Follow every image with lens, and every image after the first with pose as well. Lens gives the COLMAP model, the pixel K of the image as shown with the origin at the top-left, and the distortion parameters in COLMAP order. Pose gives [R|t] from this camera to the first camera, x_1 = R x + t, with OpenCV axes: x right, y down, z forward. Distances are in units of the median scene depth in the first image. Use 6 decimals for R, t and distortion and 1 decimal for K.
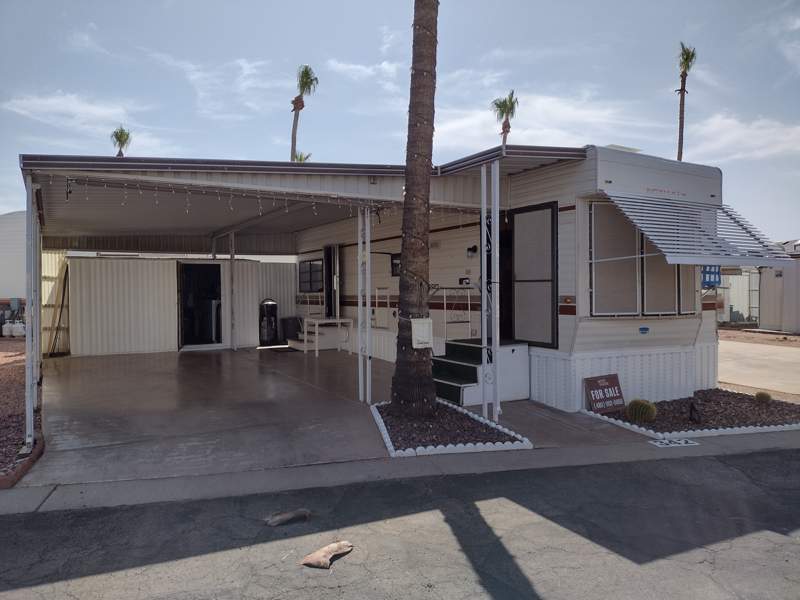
lens RADIAL K [[624.4, 0, 400.0], [0, 624.4, 300.0], [0, 0, 1]] dist [0.051554, -0.080133]
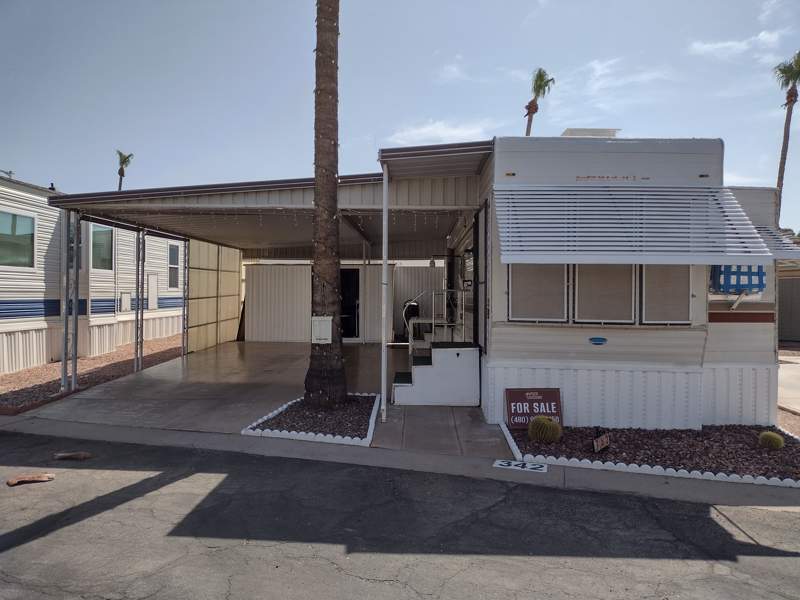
lens RADIAL K [[623.2, 0, 400.0], [0, 623.2, 300.0], [0, 0, 1]] dist [0.065637, -0.084129]
pose [[0.838392, 0.017944, -0.544773, 0.627584], [-0.021746, 0.999763, -0.000535, -0.001209], [0.544635, 0.012295, 0.838583, 0.136090]]
